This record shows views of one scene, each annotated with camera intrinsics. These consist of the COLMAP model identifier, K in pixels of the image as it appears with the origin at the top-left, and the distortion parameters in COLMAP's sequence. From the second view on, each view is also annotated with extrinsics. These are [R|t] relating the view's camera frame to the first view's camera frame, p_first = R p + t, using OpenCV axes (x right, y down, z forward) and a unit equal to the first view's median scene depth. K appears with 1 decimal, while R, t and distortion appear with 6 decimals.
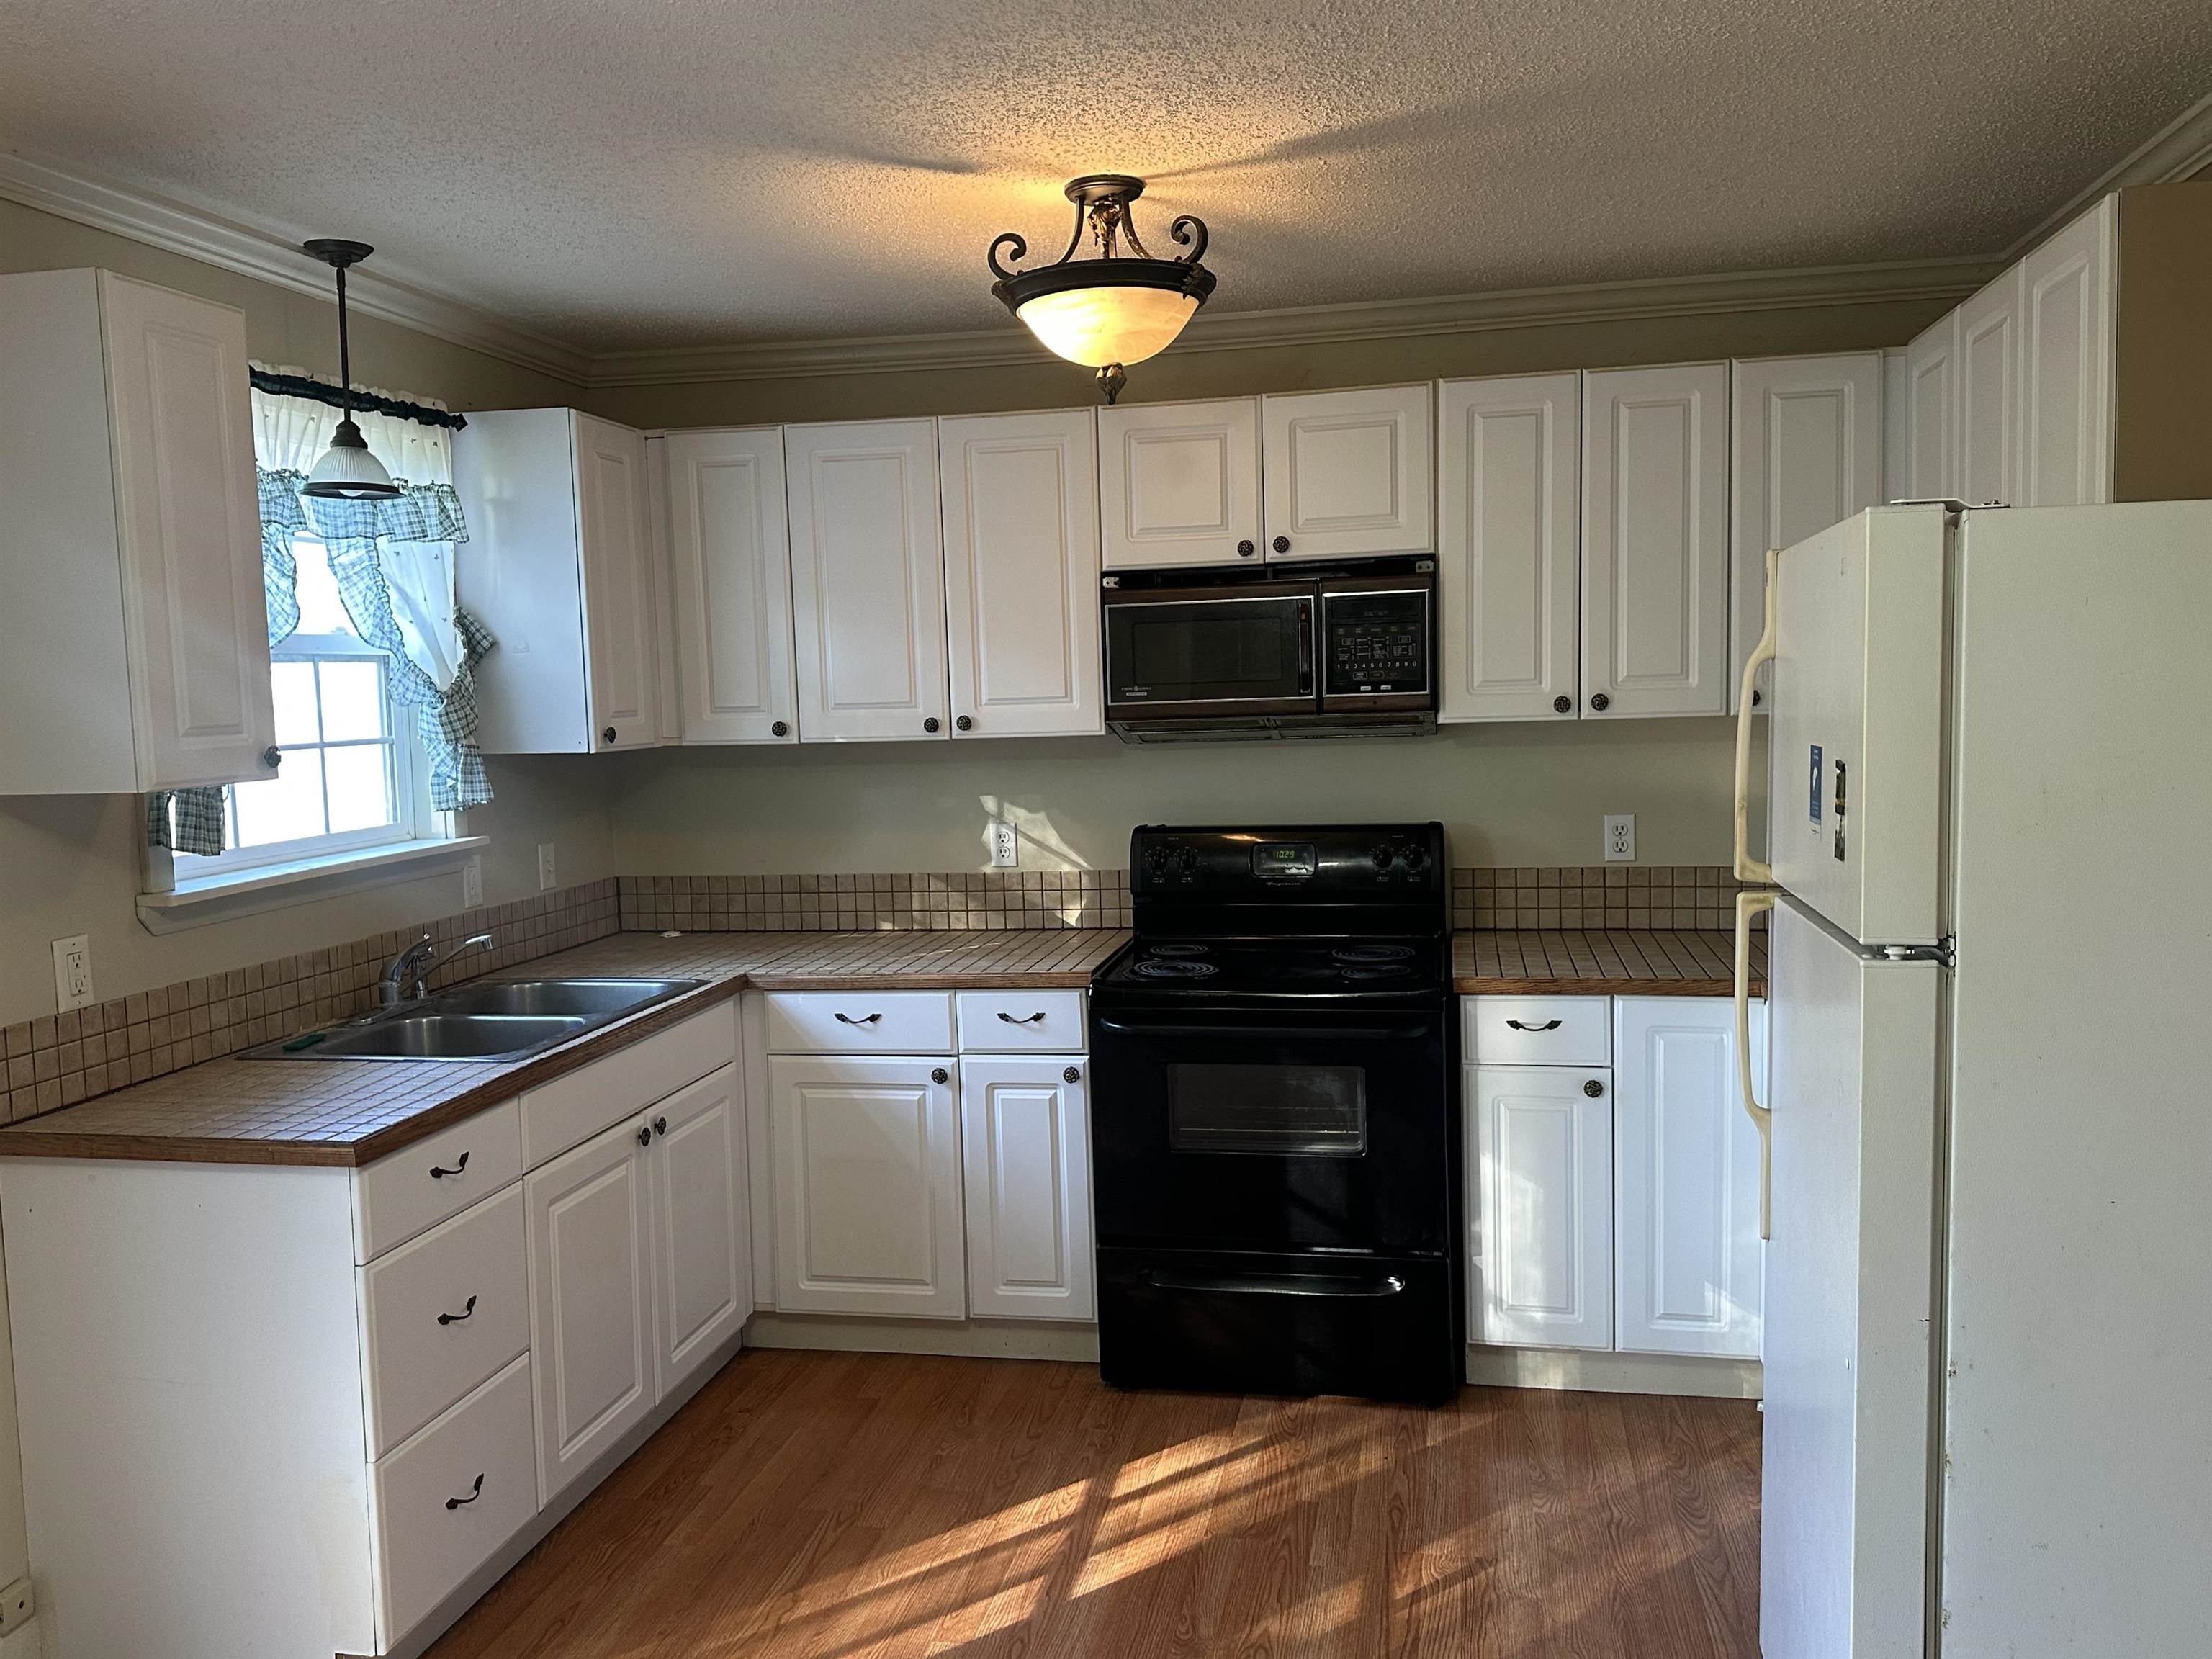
lens RADIAL K [[1754.2, 0, 1110.8], [0, 1754.2, 832.8], [0, 0, 1]] dist [0.121623, -0.001393]
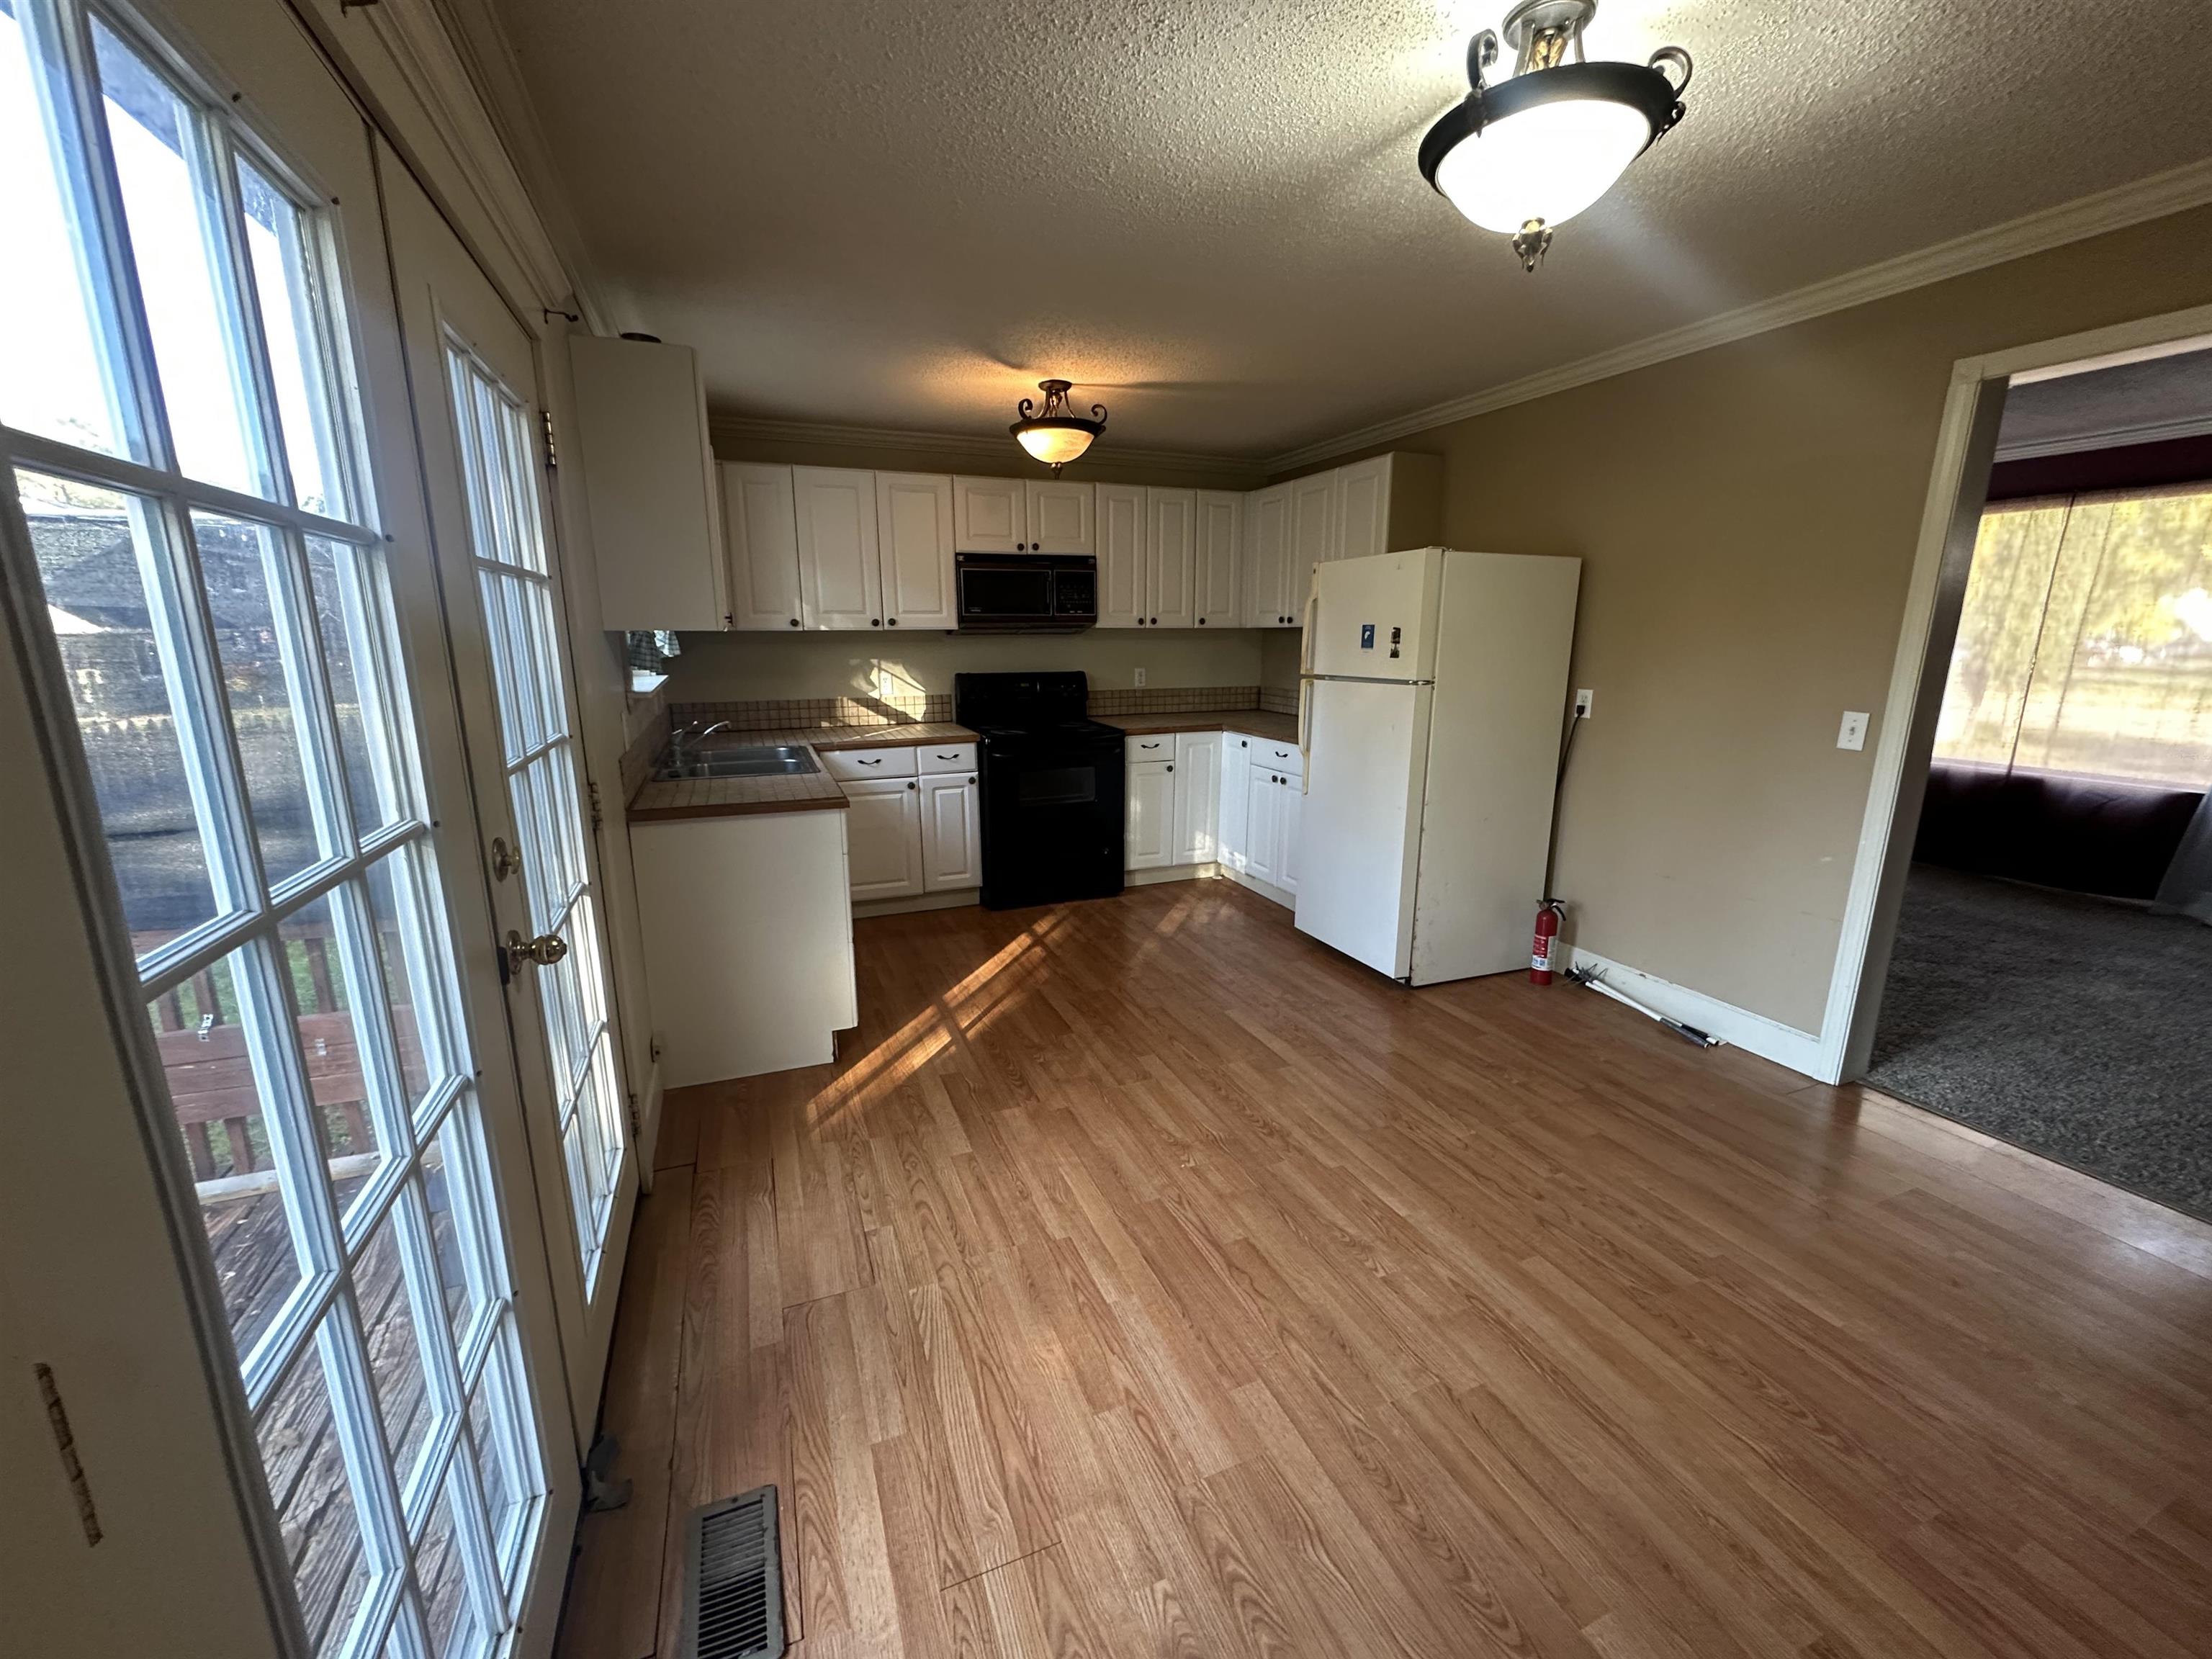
lens RADIAL K [[889.1, 0, 1114.0], [0, 889.1, 832.5], [0, 0, 1]] dist [0.000797, -0.000154]
pose [[0.833656, -0.096913, 0.543714, -0.491088], [0.024156, 0.989940, 0.139412, 0.047527], [-0.551755, -0.103088, 0.827611, -0.059228]]
